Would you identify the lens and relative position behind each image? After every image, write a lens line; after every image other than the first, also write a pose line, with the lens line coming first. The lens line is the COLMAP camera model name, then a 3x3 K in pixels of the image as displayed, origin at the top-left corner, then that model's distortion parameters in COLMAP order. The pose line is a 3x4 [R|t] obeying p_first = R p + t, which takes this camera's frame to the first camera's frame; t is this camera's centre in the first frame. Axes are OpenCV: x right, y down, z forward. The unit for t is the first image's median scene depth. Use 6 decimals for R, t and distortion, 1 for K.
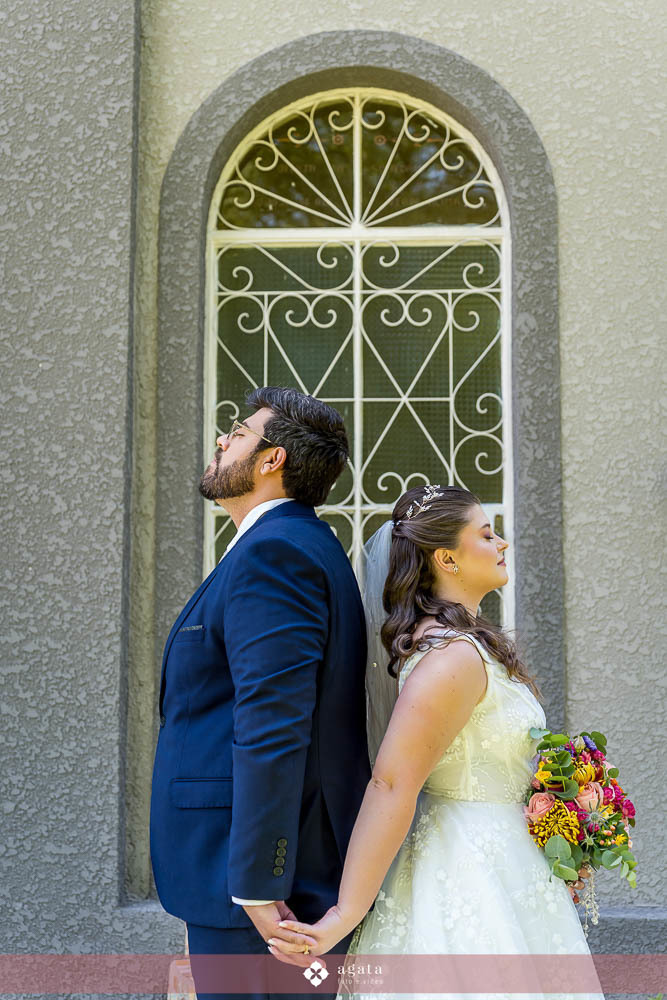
lens RADIAL K [[1529.2, 0, 273.8], [0, 1529.2, 500.2], [0, 0, 1]] dist [-0.007664, -0.017510]
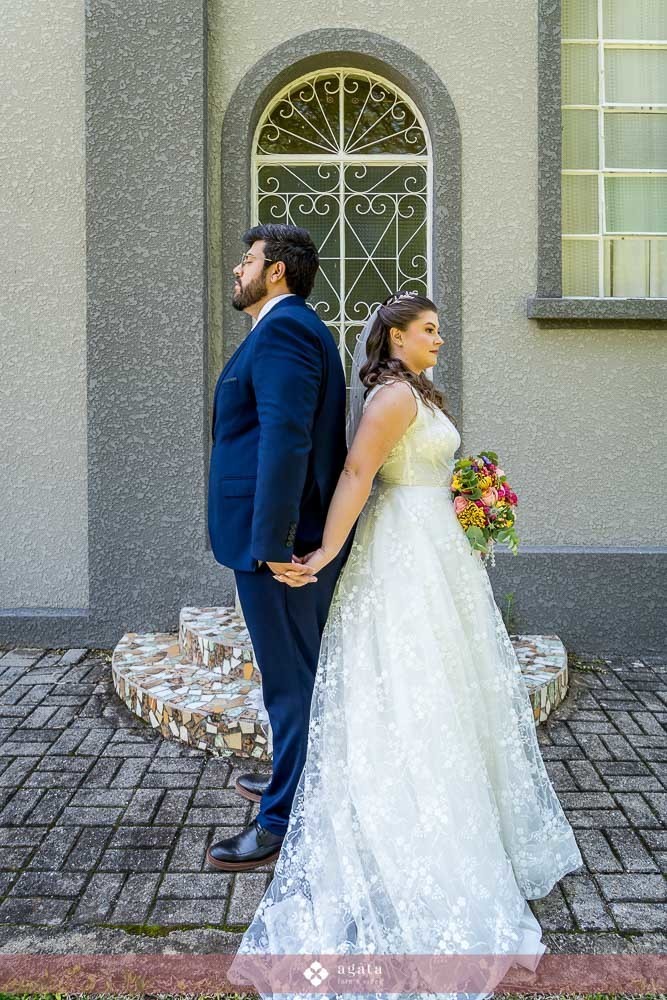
lens RADIAL K [[684.5, 0, 333.5], [0, 684.5, 500.0], [0, 0, 1]] dist [0.000596, 0.000582]
pose [[0.999217, -0.012298, 0.037604, 0.013252], [0.005269, 0.983359, 0.181599, 0.058586], [-0.039212, -0.181258, 0.982653, 0.203946]]
